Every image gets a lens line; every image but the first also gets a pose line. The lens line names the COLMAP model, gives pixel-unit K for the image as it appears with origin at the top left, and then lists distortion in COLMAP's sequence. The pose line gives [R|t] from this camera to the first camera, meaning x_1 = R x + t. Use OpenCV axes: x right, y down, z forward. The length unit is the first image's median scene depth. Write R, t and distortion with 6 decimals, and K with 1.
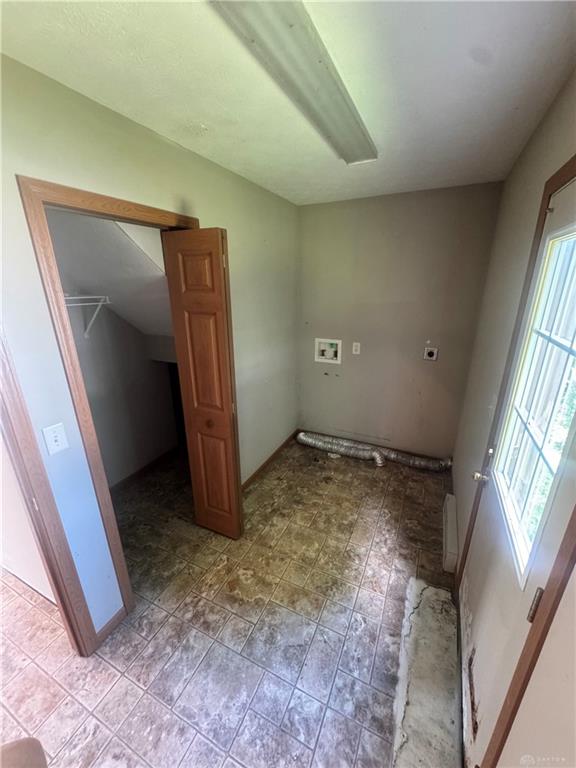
lens RADIAL K [[313.0, 0, 289.9], [0, 313.0, 385.0], [0, 0, 1]] dist [0.000185, -0.001077]
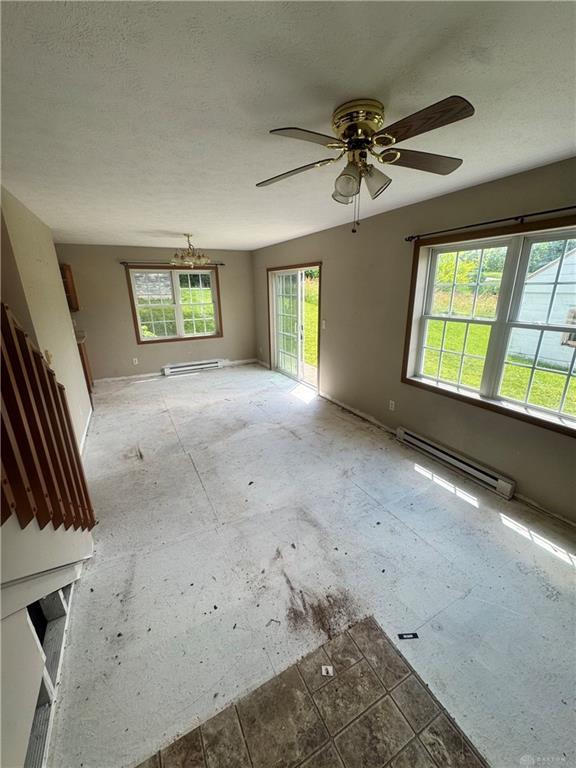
lens RADIAL K [[305.1, 0, 291.7], [0, 305.1, 386.8], [0, 0, 1]] dist [0.002131, 0.000720]
pose [[0.578342, -0.249433, 0.776726, -0.713353], [0.230894, 0.963228, 0.137405, -0.105464], [-0.782438, 0.099874, 0.614668, 0.333315]]
